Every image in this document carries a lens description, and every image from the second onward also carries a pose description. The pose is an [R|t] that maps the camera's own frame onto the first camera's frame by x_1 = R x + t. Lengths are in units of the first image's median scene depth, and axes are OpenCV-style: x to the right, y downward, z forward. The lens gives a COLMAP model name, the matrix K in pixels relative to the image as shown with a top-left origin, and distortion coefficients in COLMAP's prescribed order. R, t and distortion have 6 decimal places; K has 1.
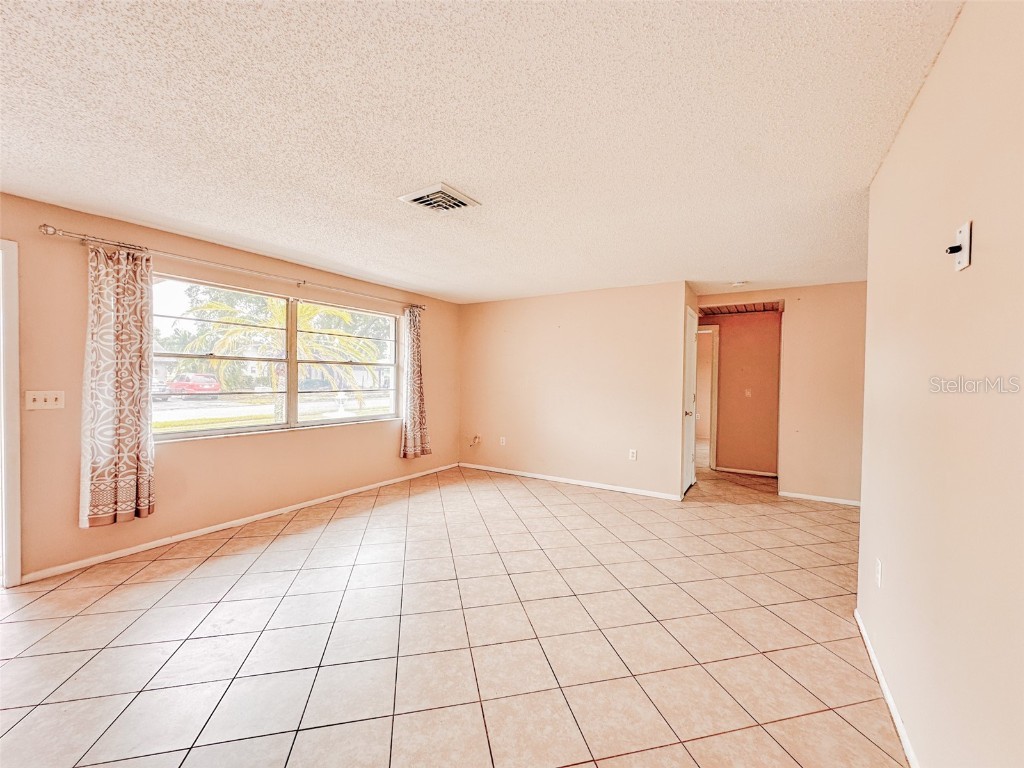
lens RADIAL K [[412.9, 0, 512.0], [0, 412.9, 384.0], [0, 0, 1]] dist [-0.004036, 0.000273]
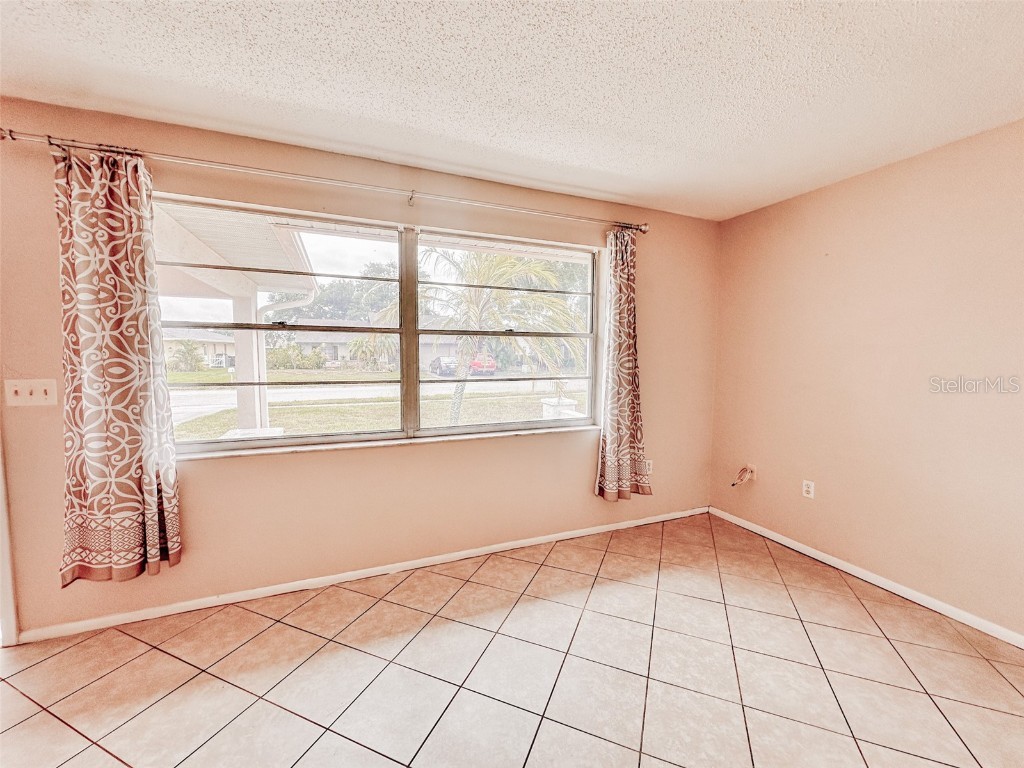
lens RADIAL K [[408.0, 0, 512.0], [0, 408.0, 384.0], [0, 0, 1]] dist [-0.000830, 0.000140]
pose [[0.815273, 0.037558, -0.577857, -0.066116], [-0.005360, 0.998341, 0.057326, -0.017424], [0.579051, -0.043639, 0.814122, 0.809186]]
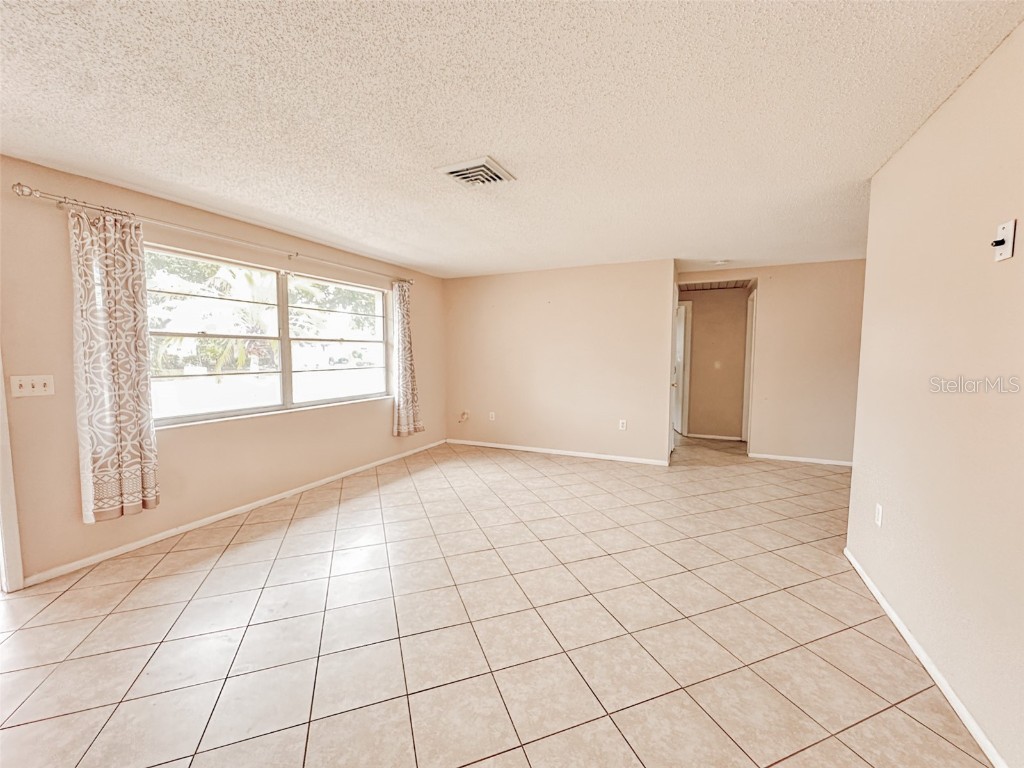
lens RADIAL K [[414.5, 0, 512.0], [0, 414.5, 384.0], [0, 0, 1]] dist [-0.006182, 0.000529]
pose [[0.991862, -0.022330, 0.125342, -0.192293], [0.014767, 0.998032, 0.060949, -0.003471], [-0.126456, -0.058602, 0.990240, -0.013780]]
